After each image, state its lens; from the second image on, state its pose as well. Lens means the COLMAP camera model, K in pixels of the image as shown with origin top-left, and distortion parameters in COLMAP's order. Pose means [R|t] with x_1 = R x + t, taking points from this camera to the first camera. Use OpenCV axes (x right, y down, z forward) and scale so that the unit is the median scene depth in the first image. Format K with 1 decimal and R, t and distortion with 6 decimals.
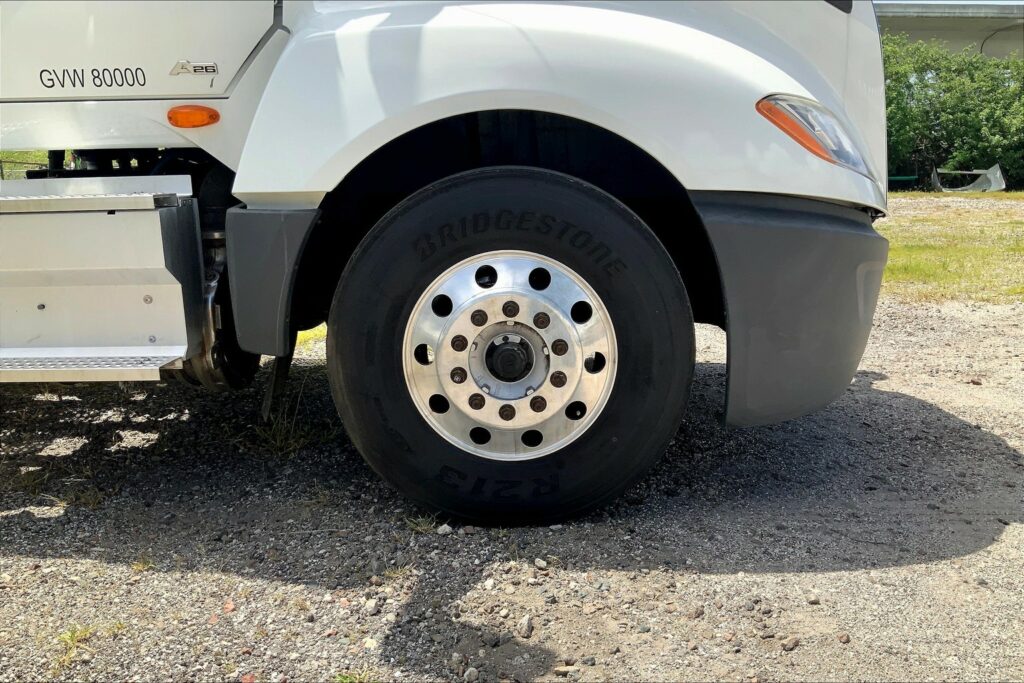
lens RADIAL K [[826.6, 0, 512.6], [0, 826.6, 367.4], [0, 0, 1]] dist [0.004718, -0.062605]
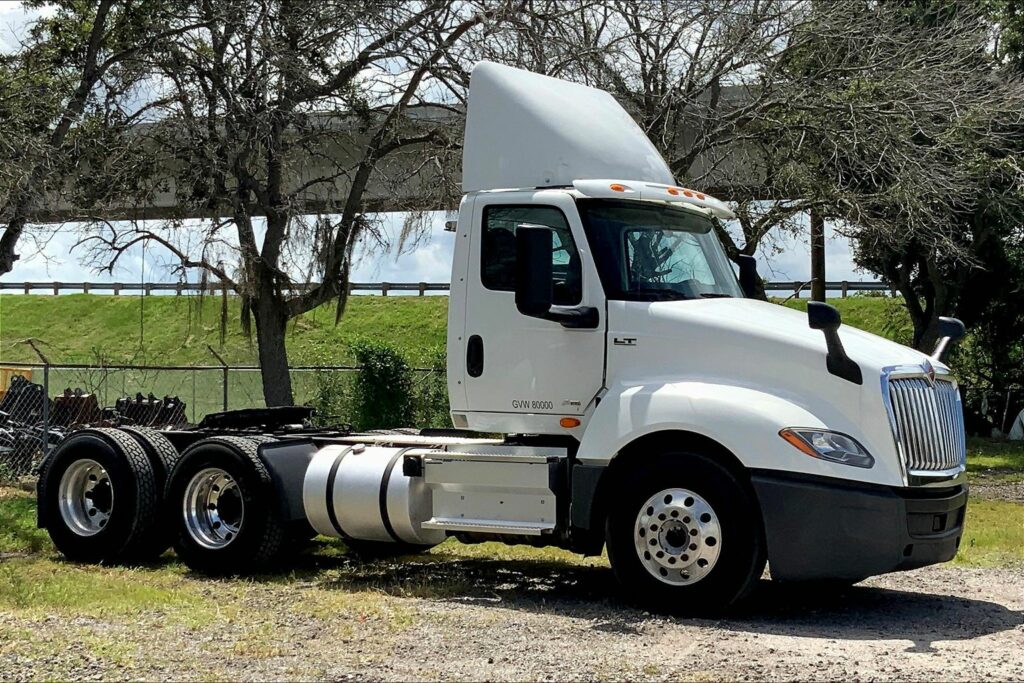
lens RADIAL K [[1481.8, 0, 512.0], [0, 1481.8, 341.5], [0, 0, 1]] dist [0.001019, -0.000877]
pose [[0.854155, 0.004877, -0.519996, 1.701297], [-0.130812, 0.969816, -0.205779, 0.360541], [0.503296, 0.243789, 0.829011, -2.678374]]
